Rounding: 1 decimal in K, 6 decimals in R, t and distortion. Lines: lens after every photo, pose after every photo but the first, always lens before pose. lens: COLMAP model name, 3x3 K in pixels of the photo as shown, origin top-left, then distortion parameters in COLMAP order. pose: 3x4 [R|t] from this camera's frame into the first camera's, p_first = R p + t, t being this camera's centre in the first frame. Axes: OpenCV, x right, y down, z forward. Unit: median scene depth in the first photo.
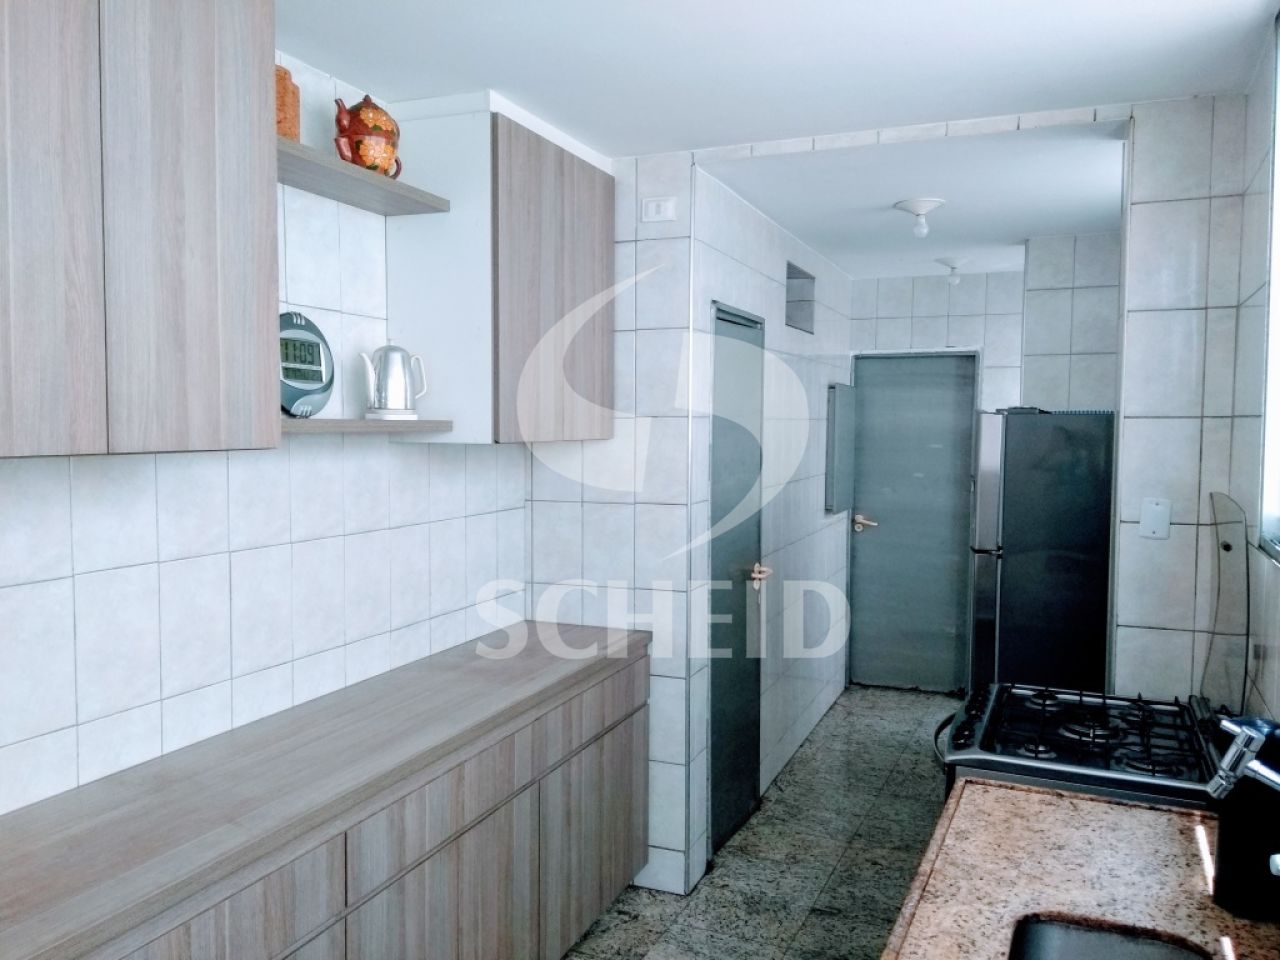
lens RADIAL K [[1005.5, 0, 634.9], [0, 1005.5, 477.9], [0, 0, 1]] dist [0.071230, -0.081287]
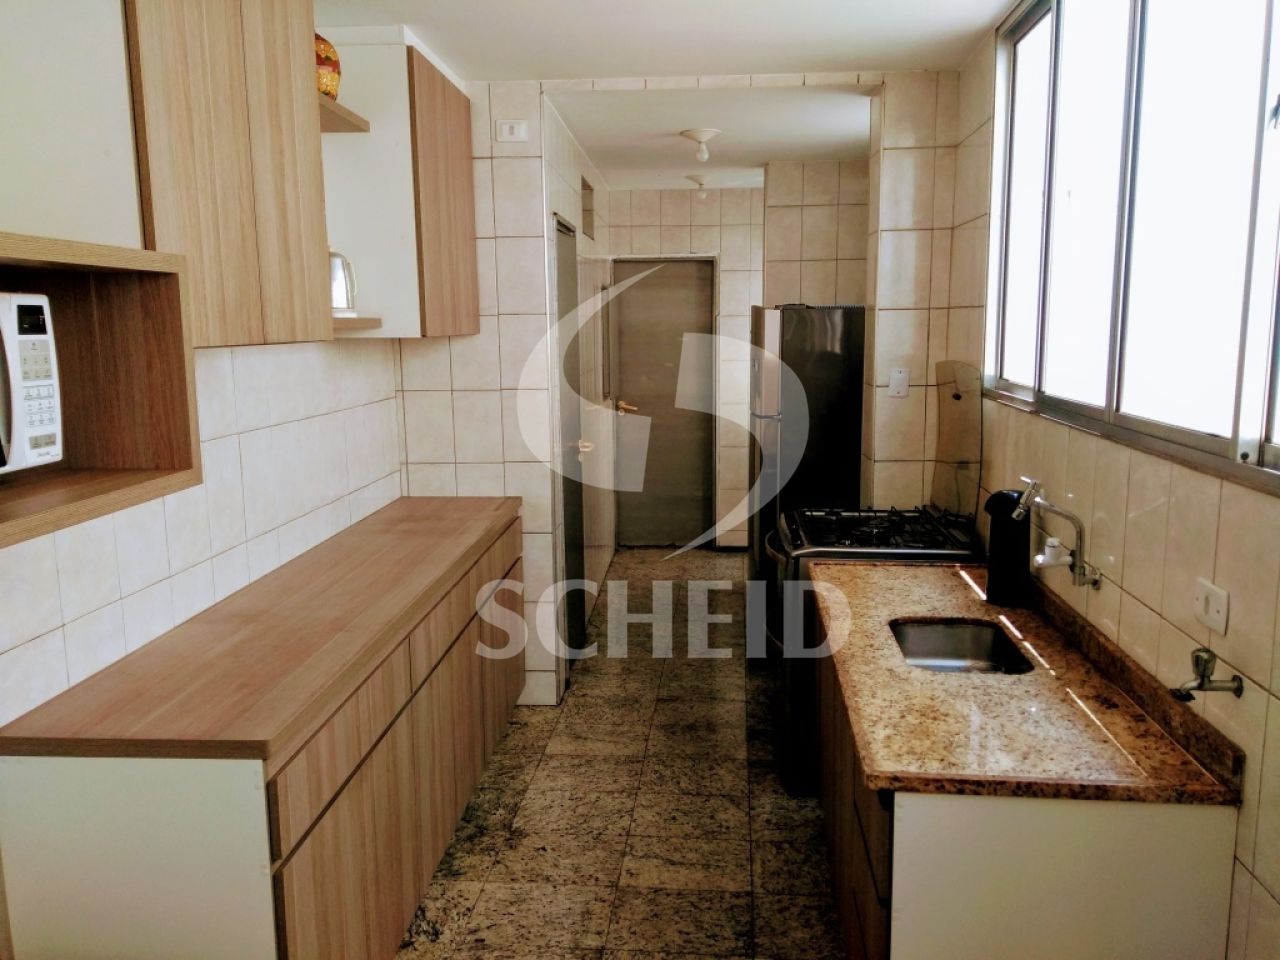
lens RADIAL K [[1005.5, 0, 641.1], [0, 1005.5, 478.5], [0, 0, 1]] dist [0.071230, -0.081287]
pose [[0.945405, -0.064575, 0.319435, -0.248126], [0.033221, 0.994162, 0.102653, 0.014822], [-0.324199, -0.086437, 0.942032, -0.181733]]
